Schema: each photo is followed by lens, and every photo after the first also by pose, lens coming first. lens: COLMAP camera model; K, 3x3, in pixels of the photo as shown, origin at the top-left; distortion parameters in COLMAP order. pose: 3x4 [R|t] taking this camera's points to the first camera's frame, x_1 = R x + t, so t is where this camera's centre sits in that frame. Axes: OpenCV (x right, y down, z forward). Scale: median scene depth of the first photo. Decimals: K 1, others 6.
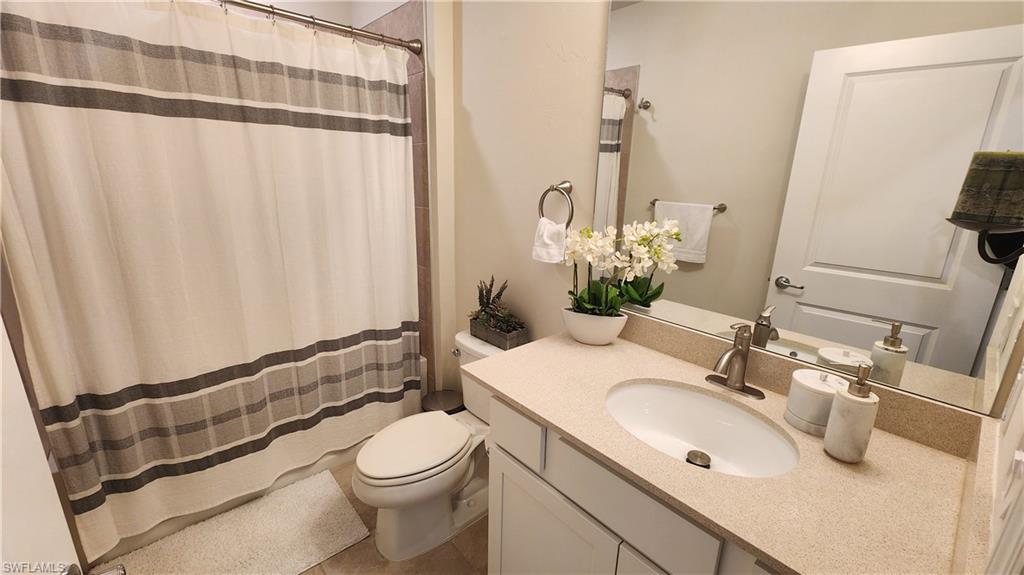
lens RADIAL K [[420.6, 0, 512.0], [0, 420.6, 287.5], [0, 0, 1]] dist [-0.000249, 0.000264]
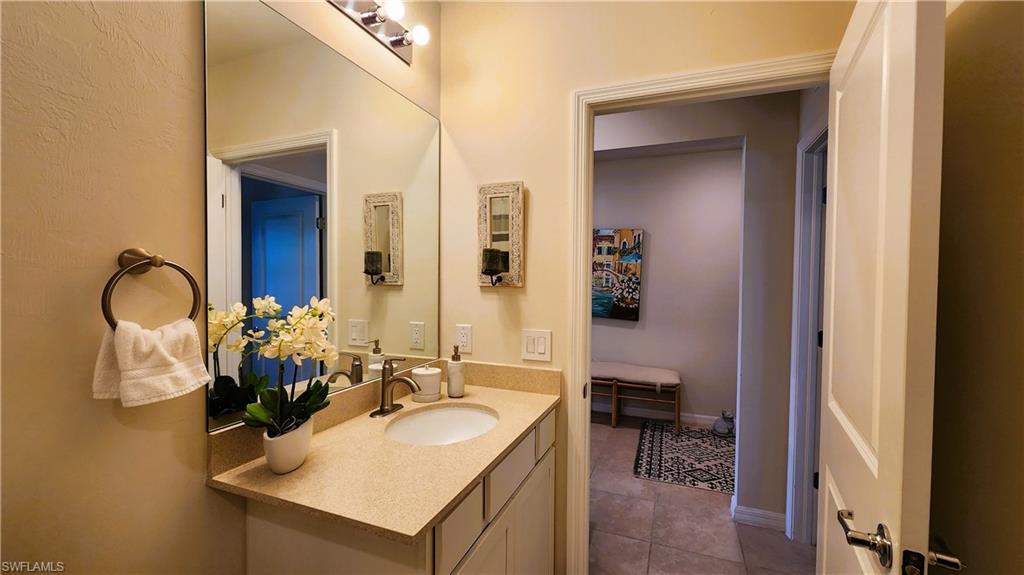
lens RADIAL K [[420.6, 0, 512.0], [0, 420.6, 287.5], [0, 0, 1]] dist [-0.000249, 0.000264]
pose [[-0.449969, -0.048228, 0.891741, -0.764093], [0.207493, 0.965568, 0.156921, -0.248875], [-0.868605, 0.255640, -0.424469, 1.069354]]
